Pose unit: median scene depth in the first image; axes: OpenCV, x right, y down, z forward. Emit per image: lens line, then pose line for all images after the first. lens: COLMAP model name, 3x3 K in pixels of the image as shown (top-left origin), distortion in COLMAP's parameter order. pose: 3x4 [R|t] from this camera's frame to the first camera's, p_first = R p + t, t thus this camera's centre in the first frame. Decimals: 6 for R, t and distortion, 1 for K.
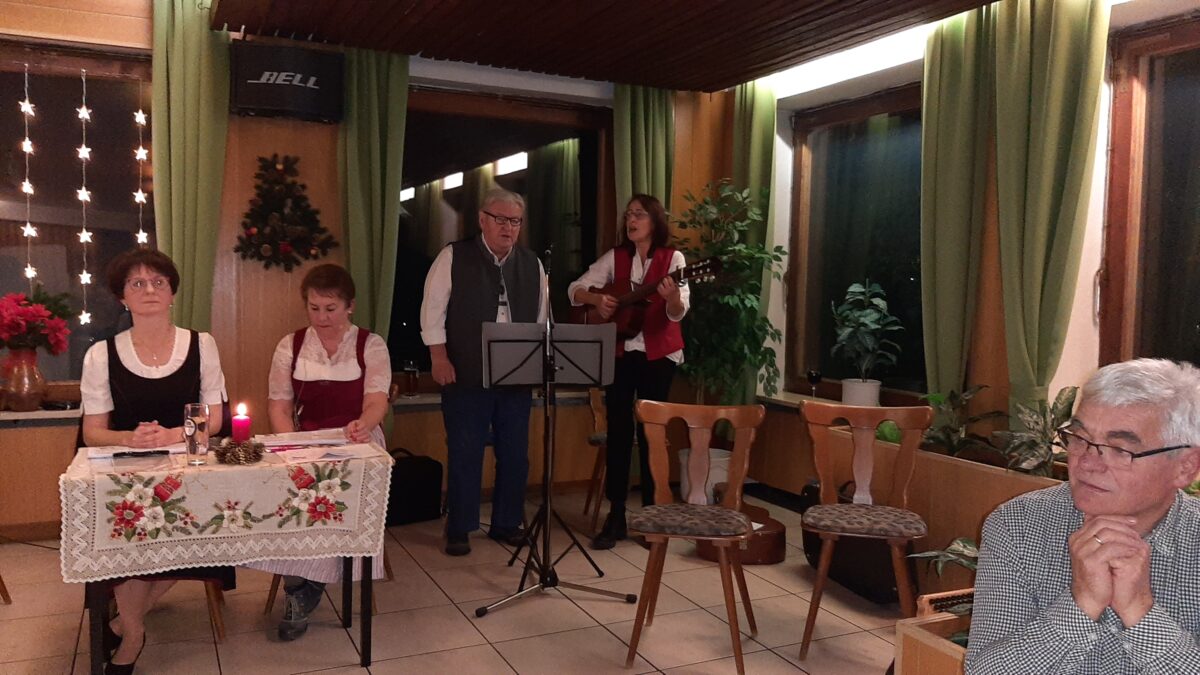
lens RADIAL K [[940.4, 0, 618.0], [0, 940.4, 331.8], [0, 0, 1]] dist [0.044575, -0.088954]
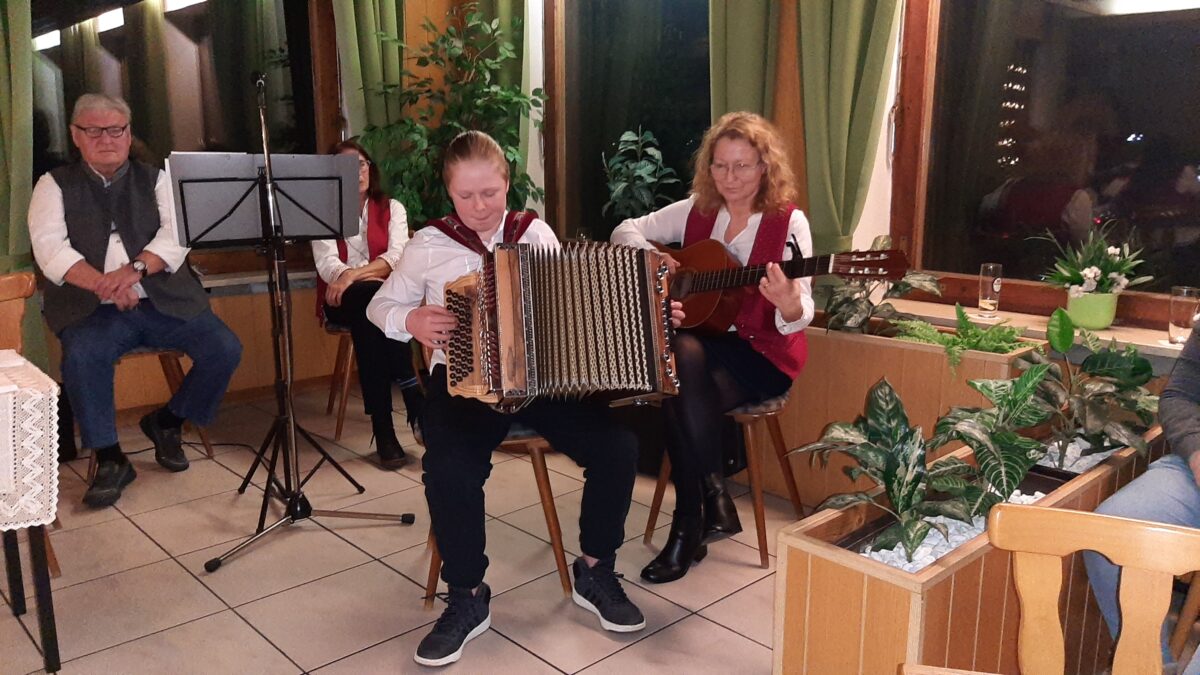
lens RADIAL K [[940.4, 0, 608.1], [0, 940.4, 340.3], [0, 0, 1]] dist [0.044575, -0.088954]
pose [[0.956679, -0.077891, 0.280533, -0.050577], [0.036428, 0.988000, 0.150094, 0.016785], [-0.288858, -0.133373, 0.948036, 0.262933]]
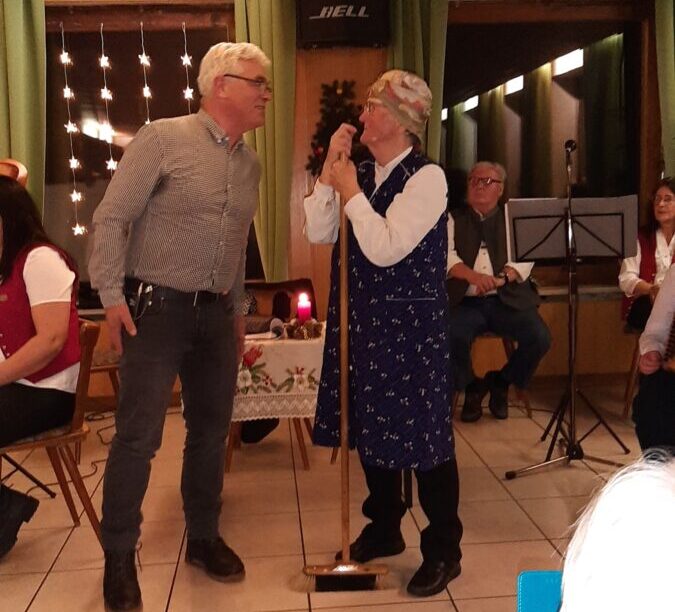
lens RADIAL K [[951.4, 0, 357.2], [0, 951.4, 326.9], [0, 0, 1]] dist [0.085427, 0.000000]
pose [[0.935465, -0.001538, -0.353416, 0.115057], [0.033933, 0.995761, 0.085485, 0.017681], [0.351787, -0.091961, 0.931552, -0.157052]]
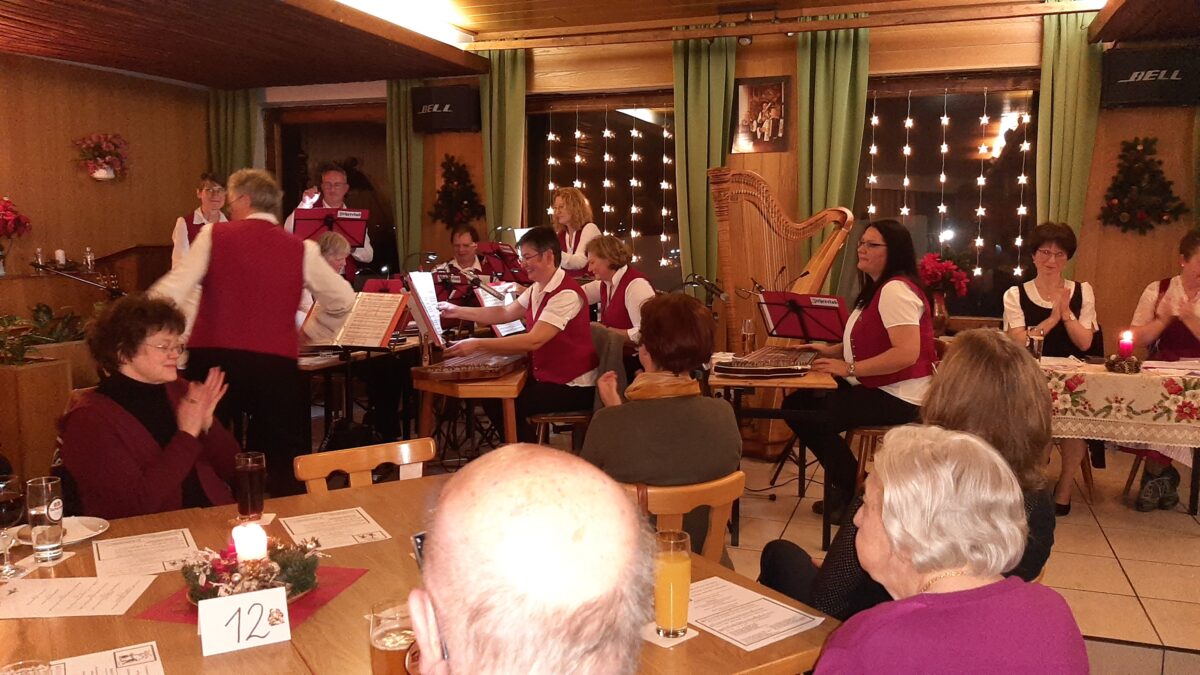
lens RADIAL K [[940.4, 0, 617.1], [0, 940.4, 329.4], [0, 0, 1]] dist [0.044575, -0.088954]
pose [[0.705198, 0.055573, -0.706829, 0.060631], [-0.029416, 0.998358, 0.049146, 0.028240], [0.708400, -0.013866, 0.705675, -0.535247]]
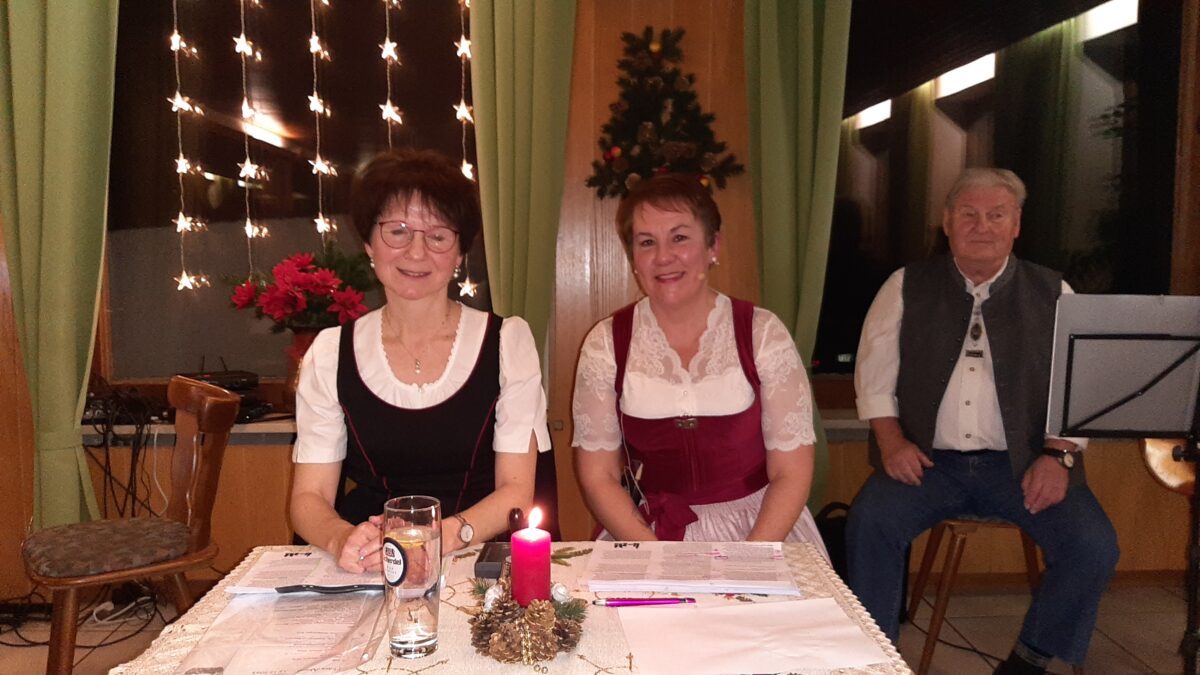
lens RADIAL K [[940.4, 0, 602.0], [0, 940.4, 340.4], [0, 0, 1]] dist [0.044575, -0.088954]
pose [[0.913303, 0.019168, -0.406830, -0.214073], [-0.002988, 0.999180, 0.040370, -0.008462], [0.407270, -0.035655, 0.912611, 0.663825]]
